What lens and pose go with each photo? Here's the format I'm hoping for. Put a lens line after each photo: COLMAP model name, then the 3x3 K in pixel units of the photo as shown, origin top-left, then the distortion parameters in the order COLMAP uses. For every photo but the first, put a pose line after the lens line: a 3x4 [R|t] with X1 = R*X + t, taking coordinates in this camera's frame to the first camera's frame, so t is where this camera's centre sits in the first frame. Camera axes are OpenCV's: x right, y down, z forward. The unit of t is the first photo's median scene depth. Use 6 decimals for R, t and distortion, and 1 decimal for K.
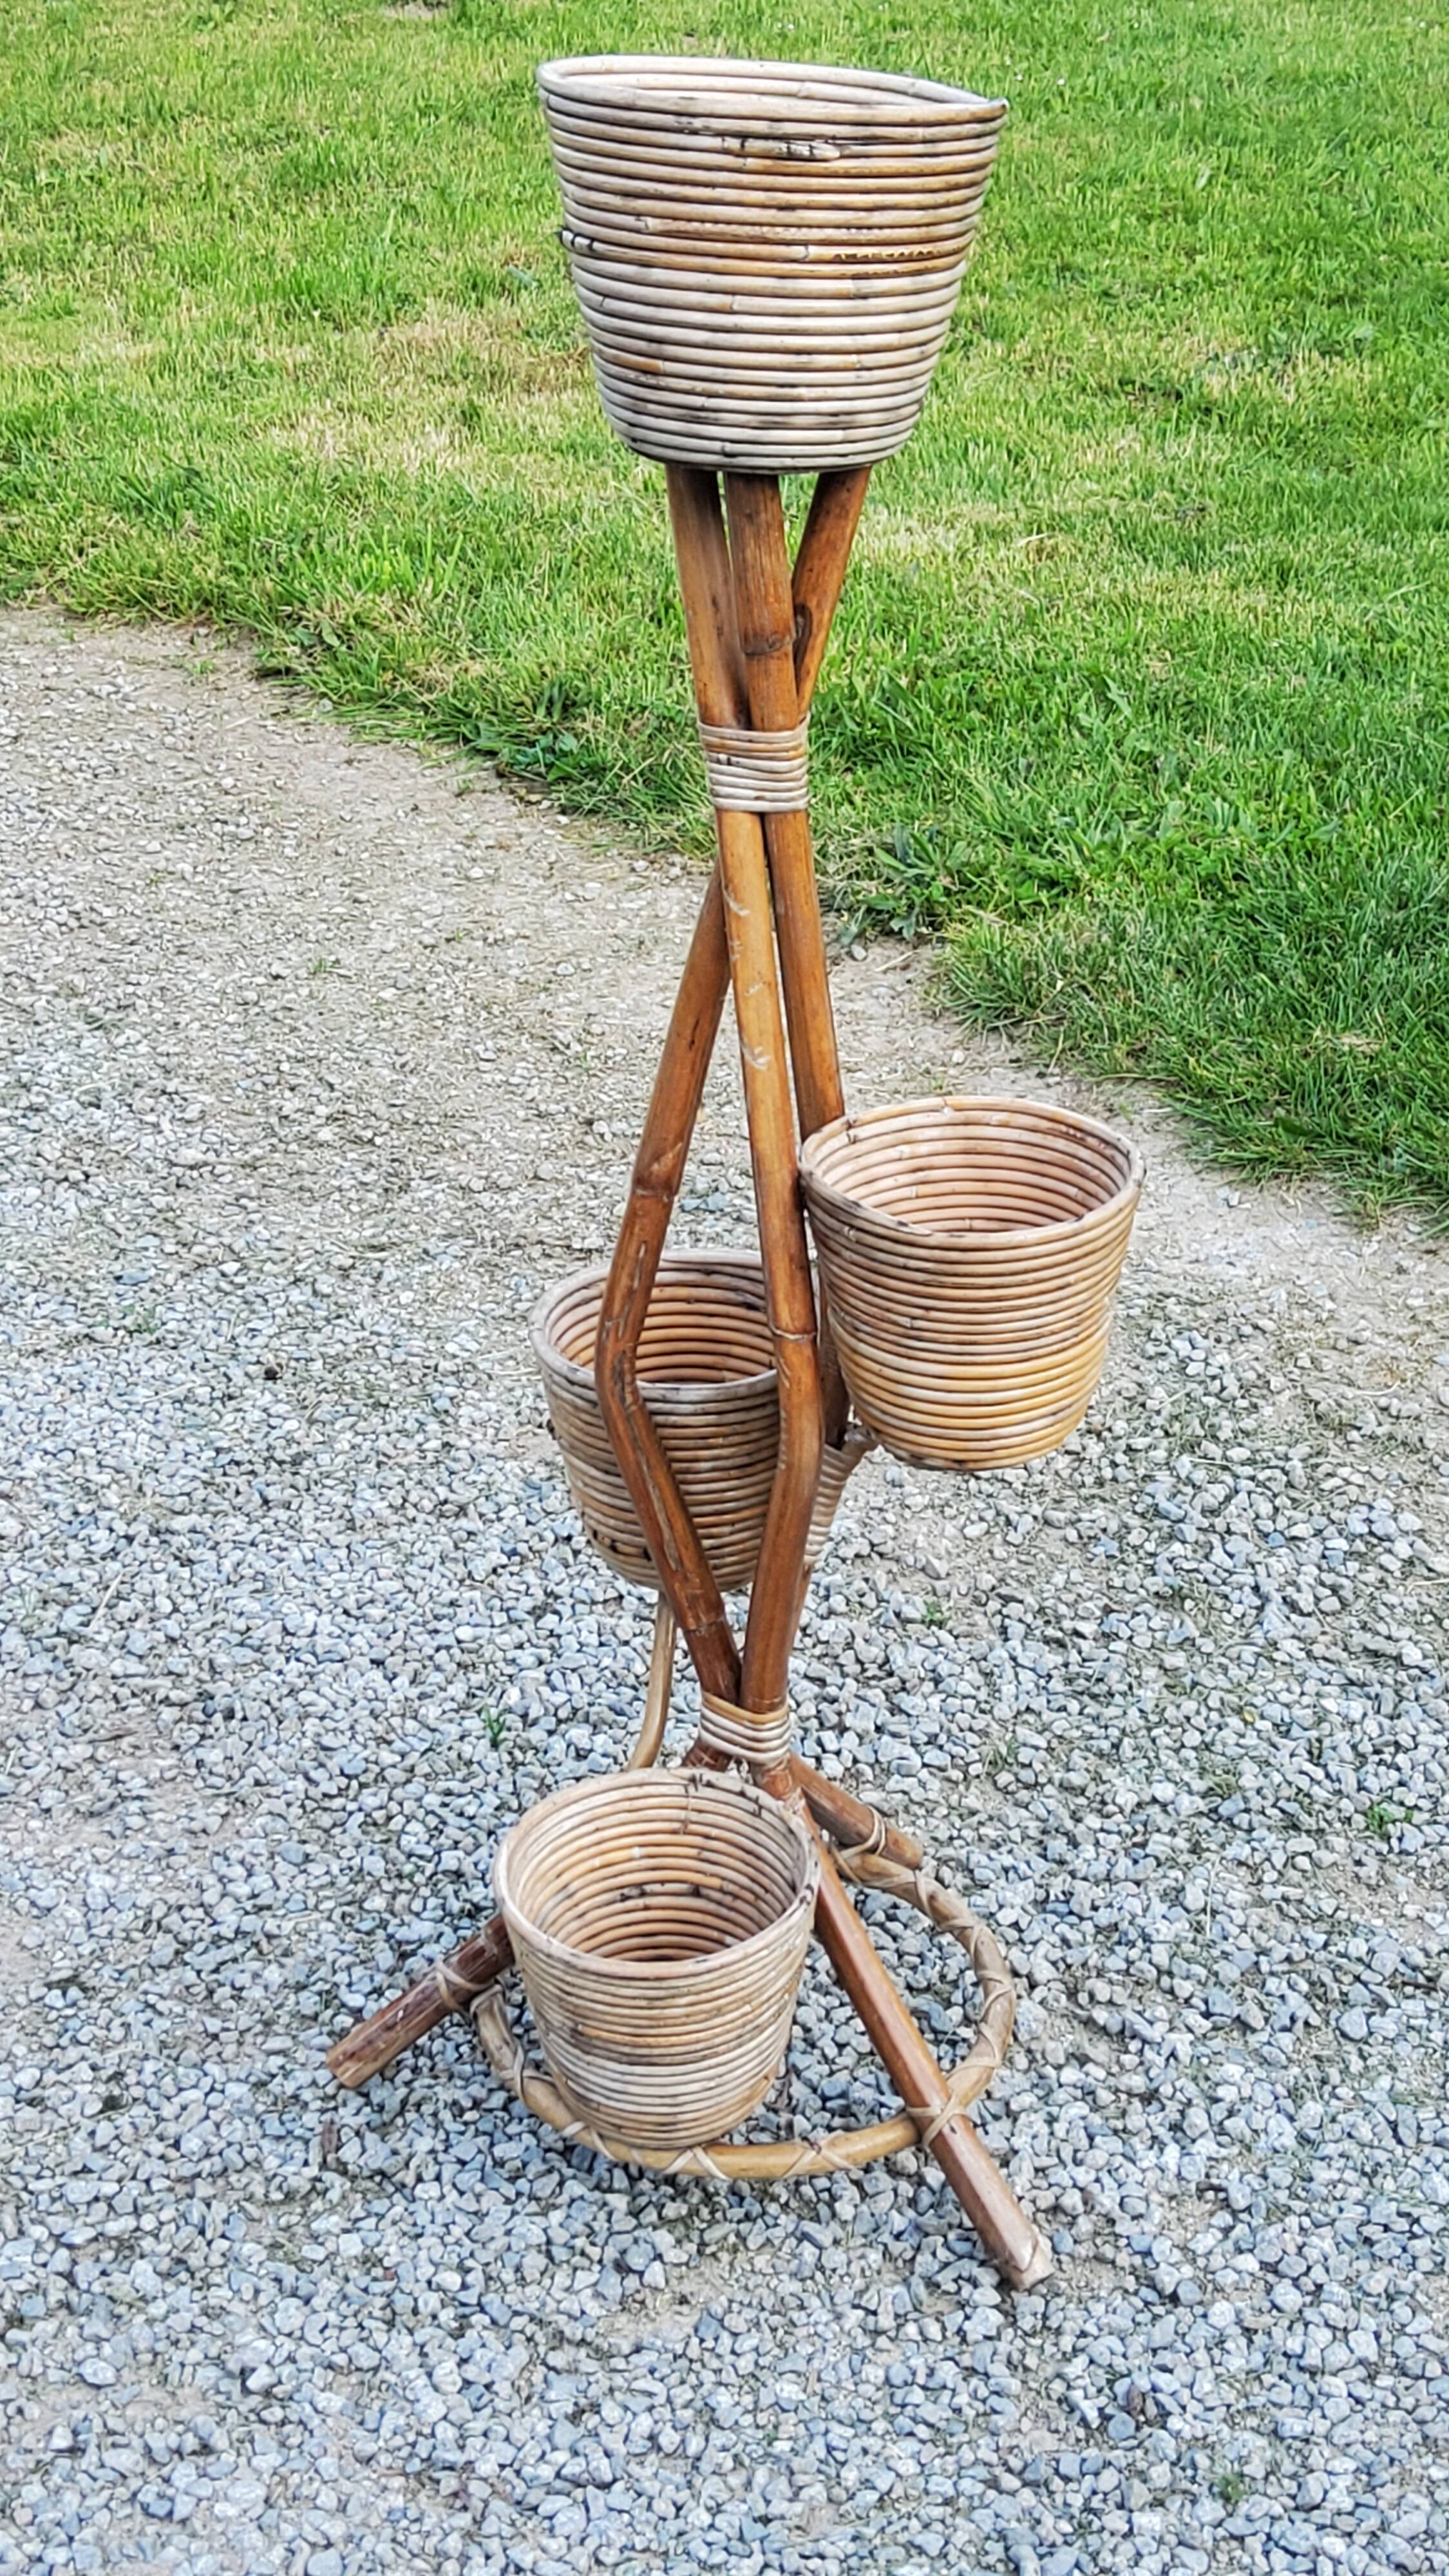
lens RADIAL K [[3847.7, 0, 764.2], [0, 3847.7, 1274.0], [0, 0, 1]] dist [0.112122, 0.000000]
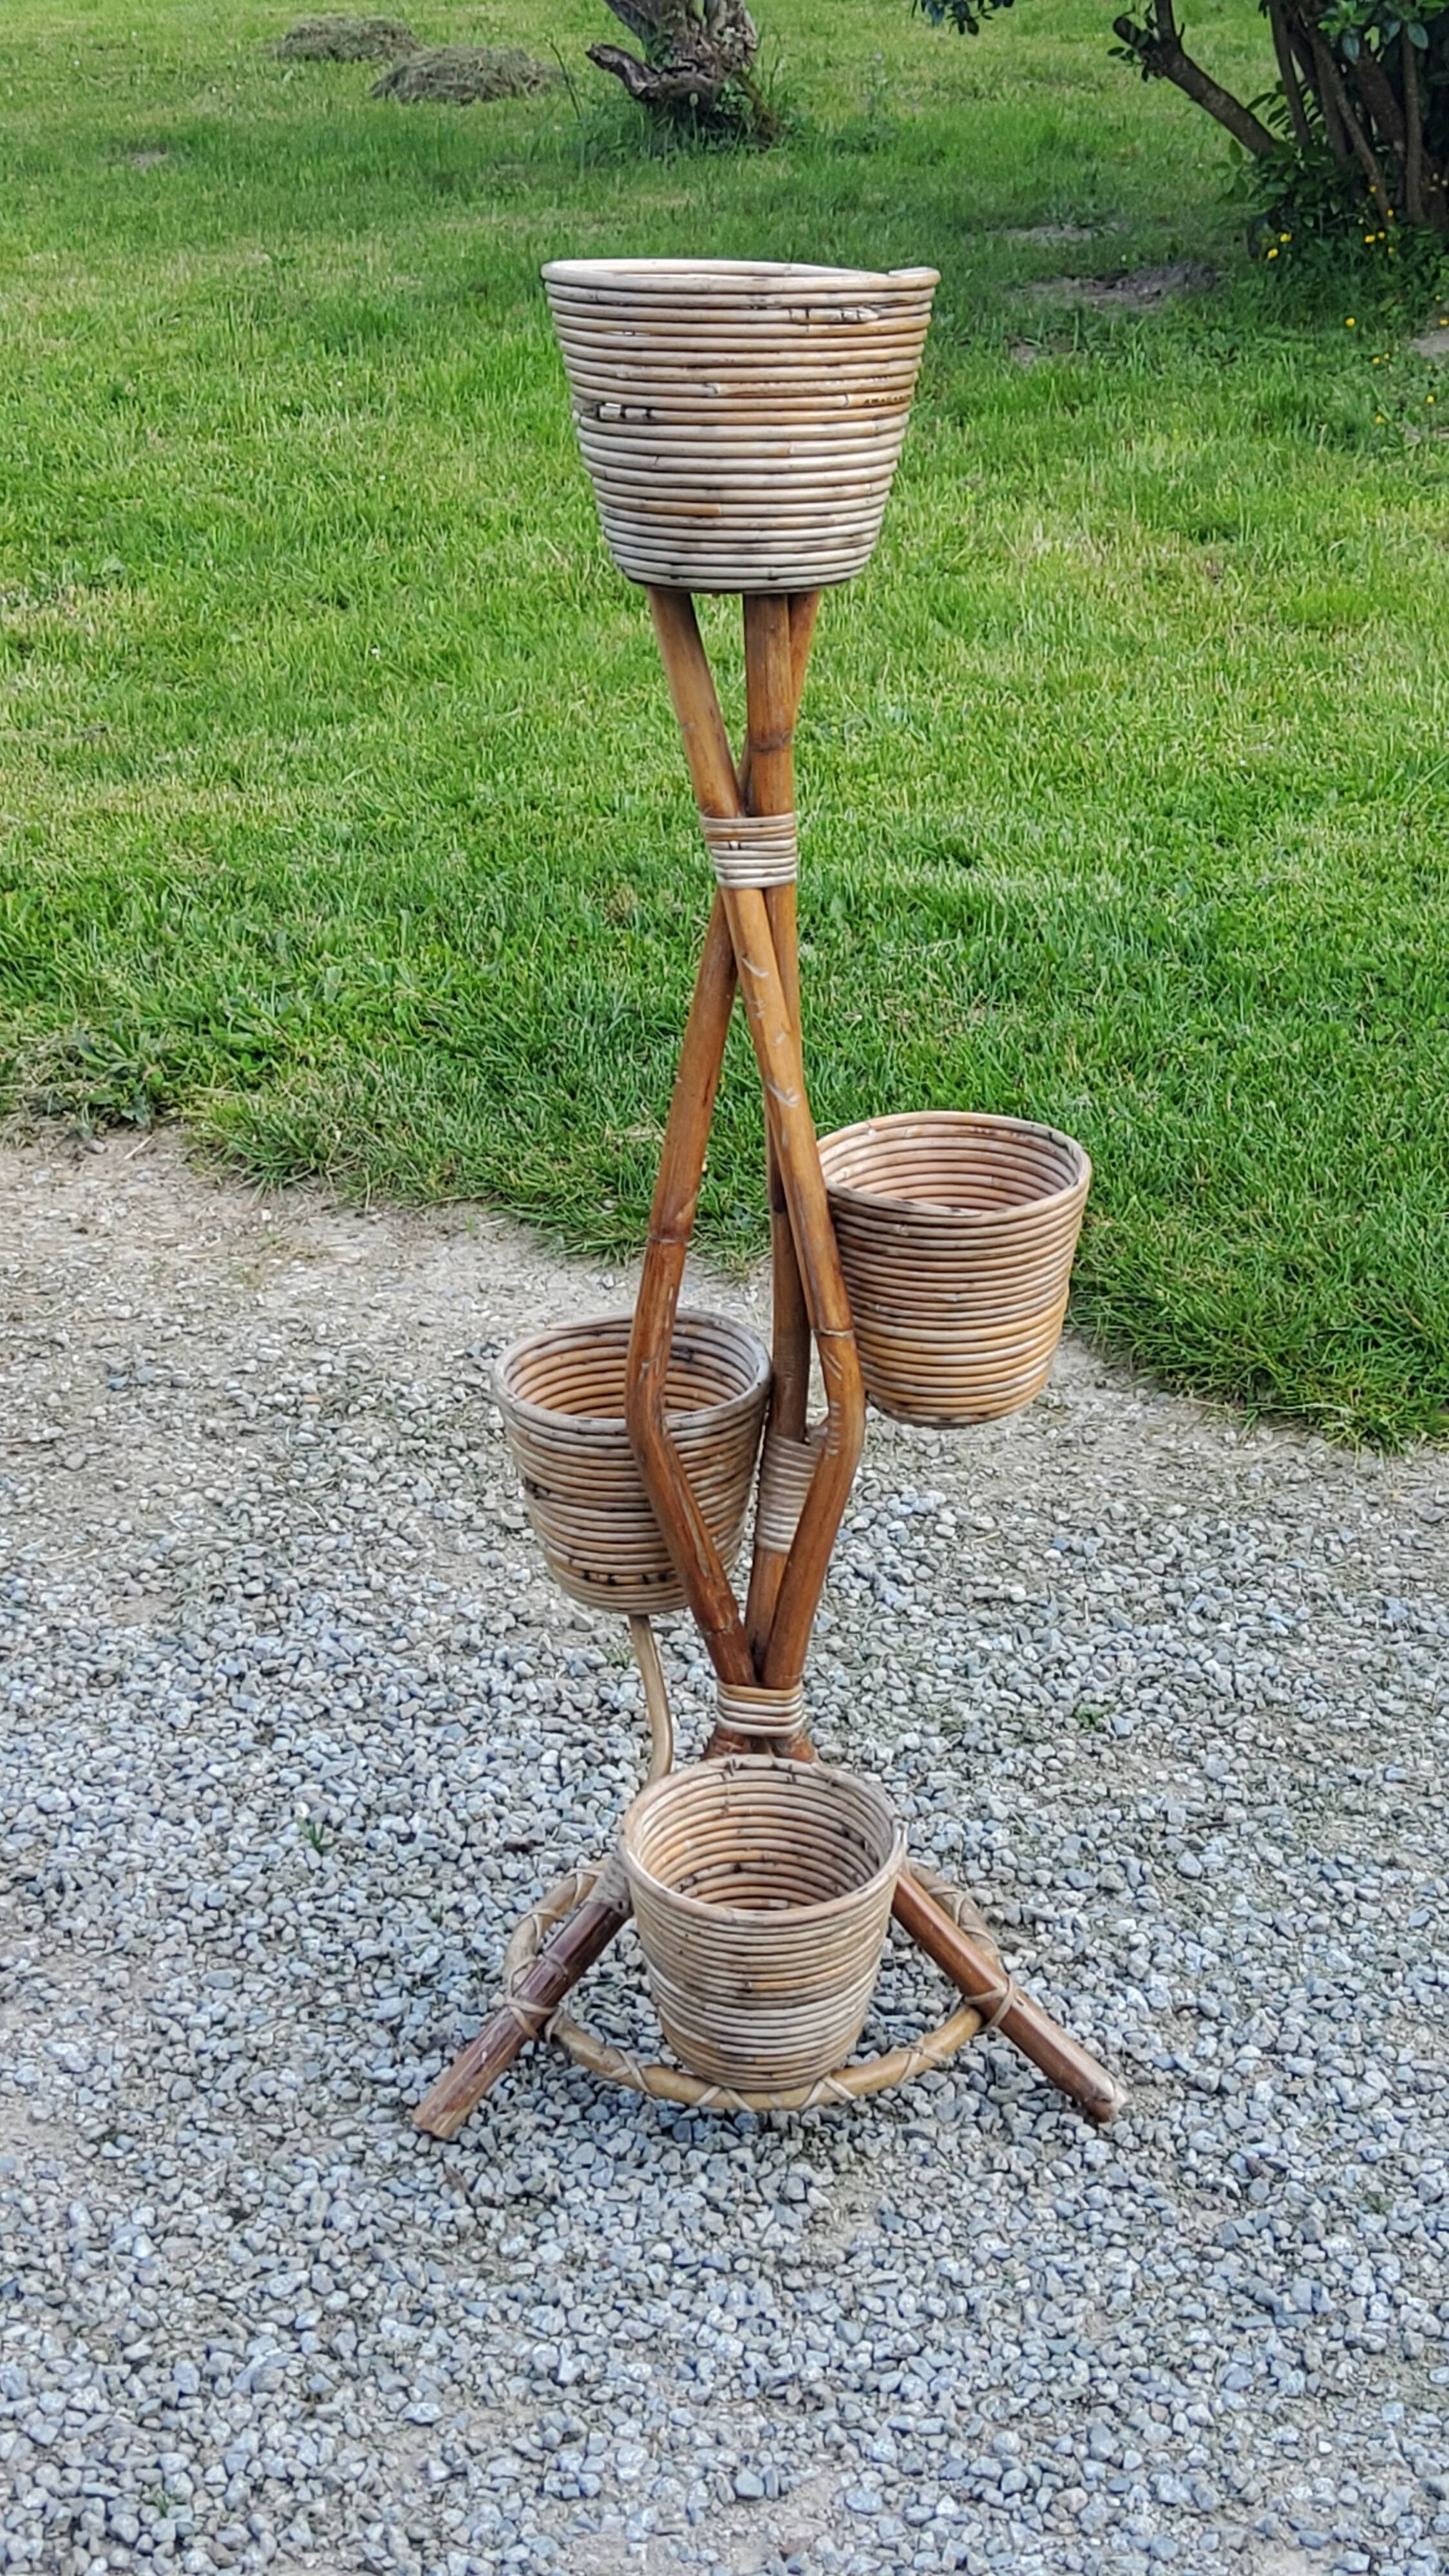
lens RADIAL K [[3847.7, 0, 756.3], [0, 3847.7, 1262.2], [0, 0, 1]] dist [0.112122, 0.000000]
pose [[0.892900, -0.175720, 0.414552, -0.449564], [0.204062, 0.978646, -0.024700, 0.017068], [-0.401359, 0.106649, 0.909690, -0.039037]]
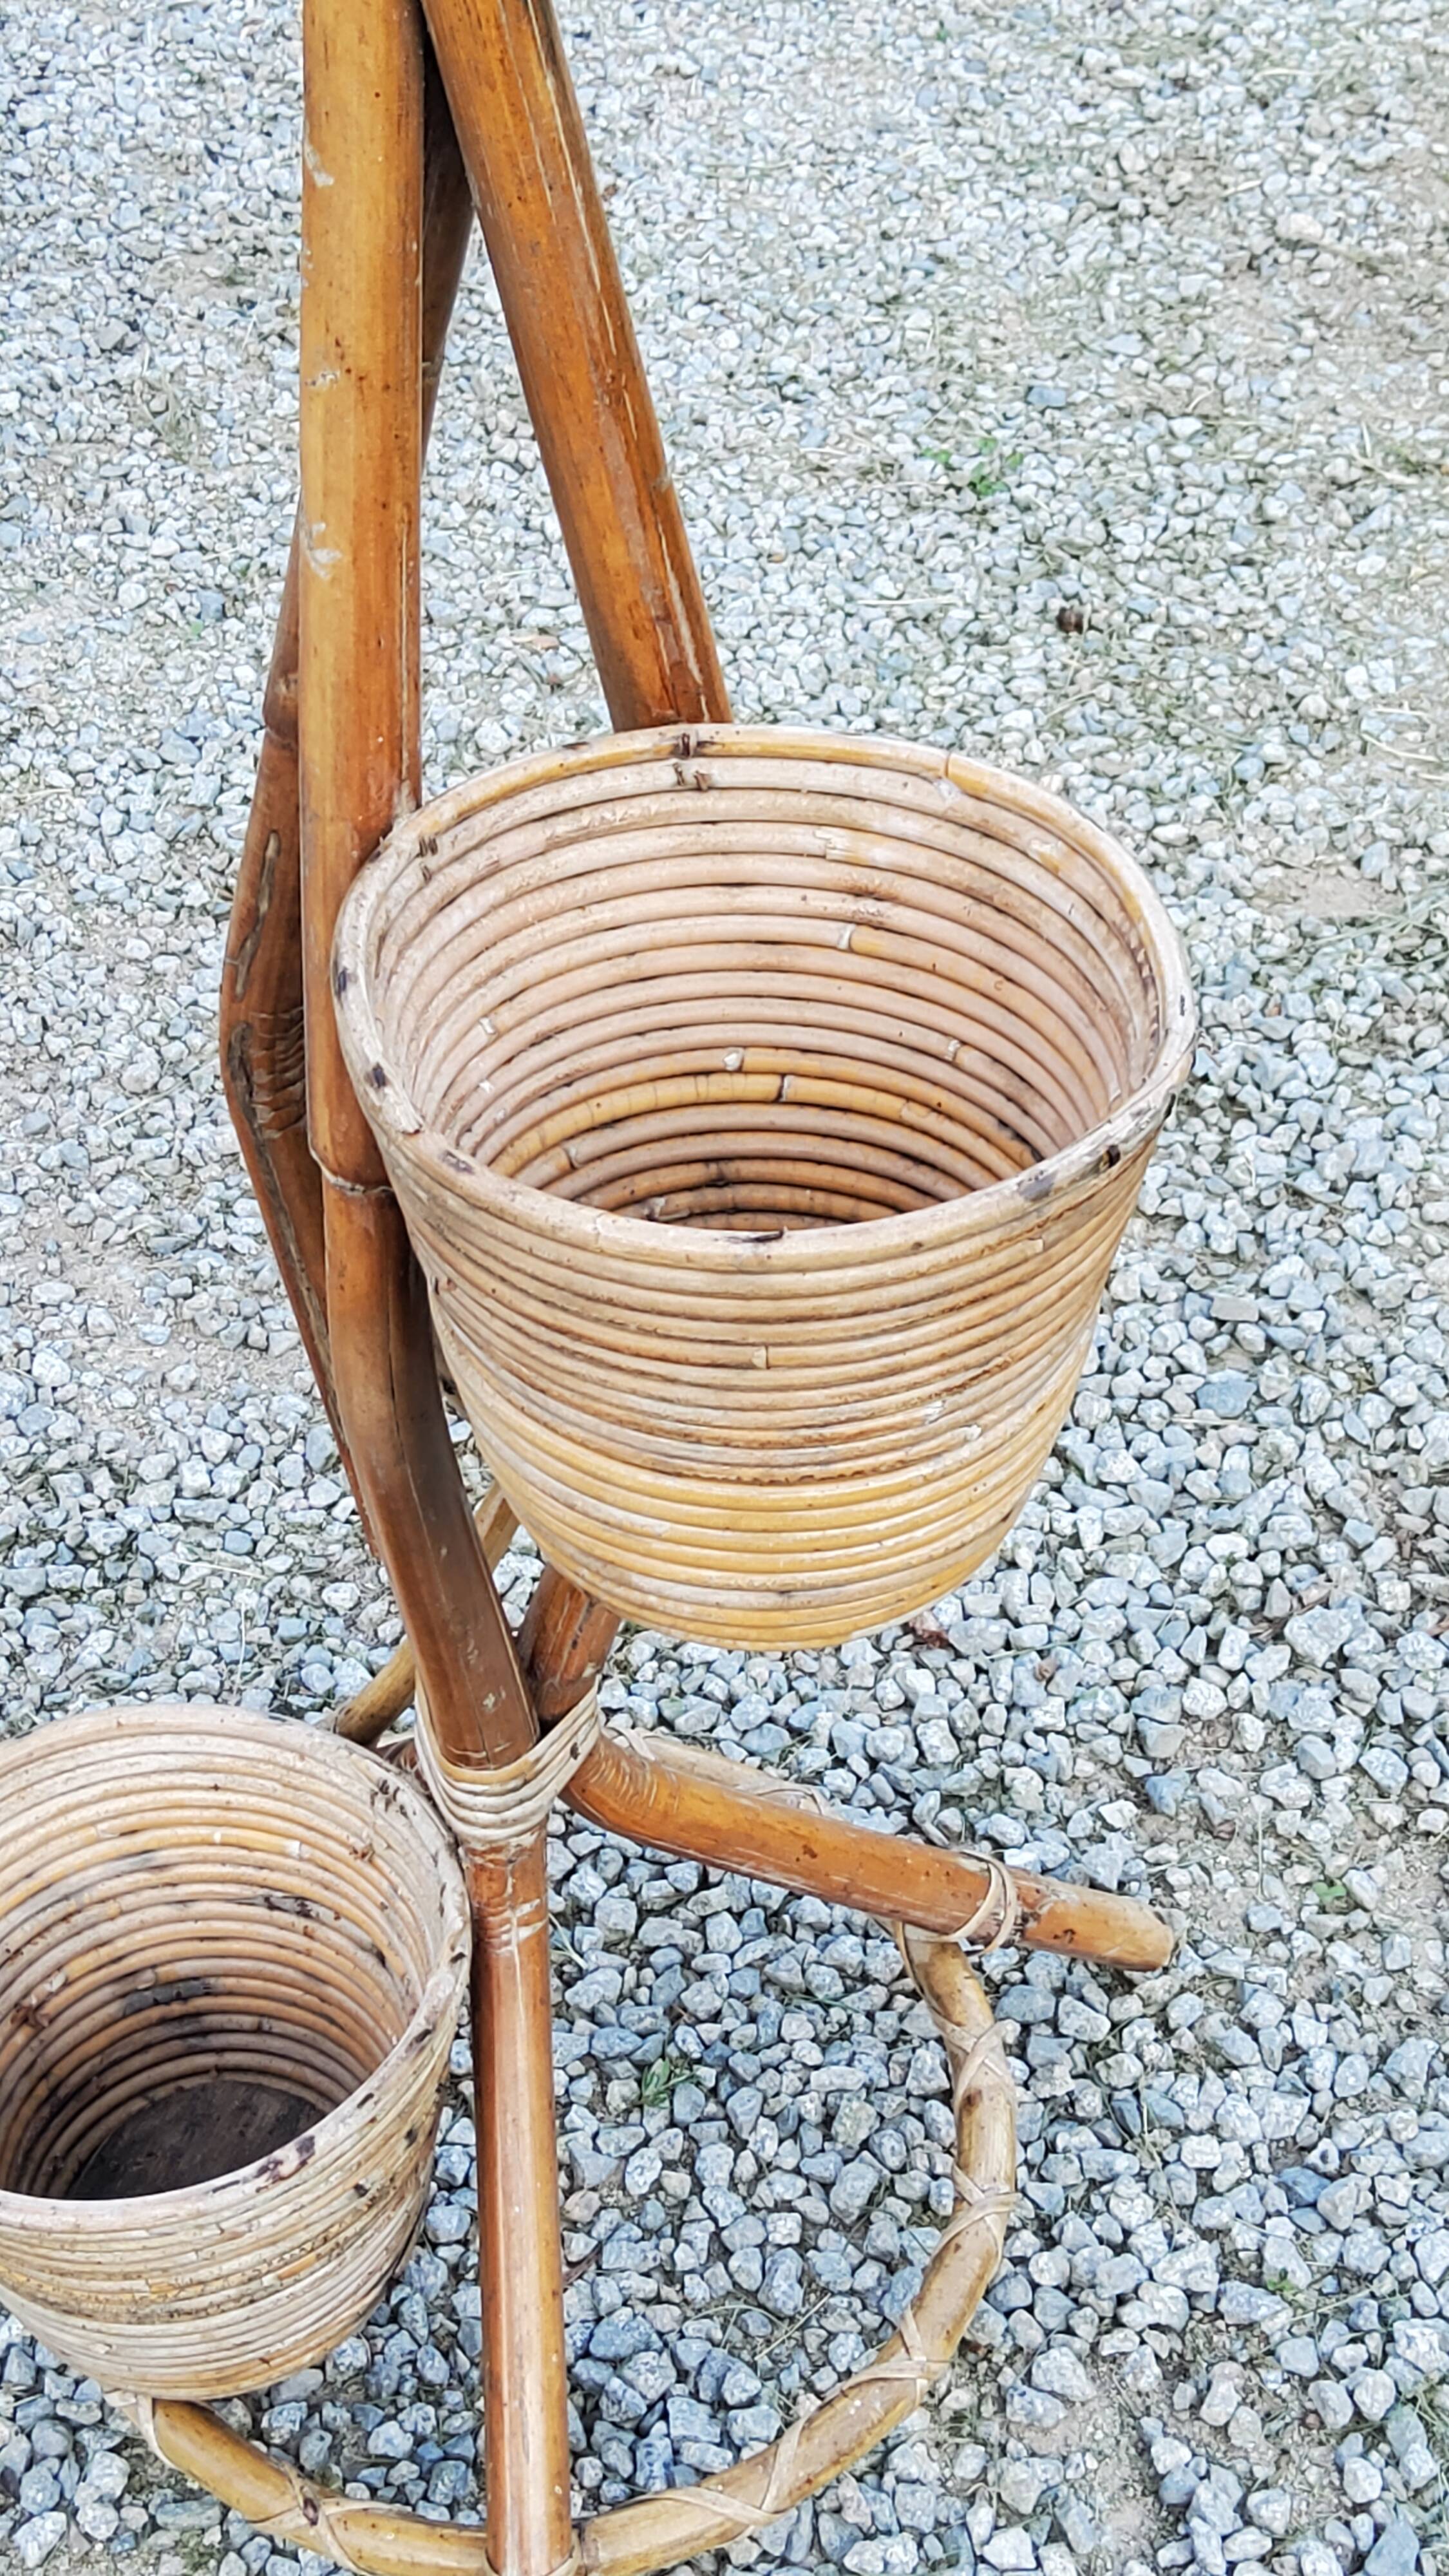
lens RADIAL K [[3847.7, 0, 741.4], [0, 3847.7, 1276.6], [0, 0, 1]] dist [0.112122, 0.000000]
pose [[0.797467, 0.410968, -0.441759, 0.222392], [-0.263400, 0.895837, 0.357905, -0.131056], [0.542832, -0.169058, 0.822650, 0.606656]]
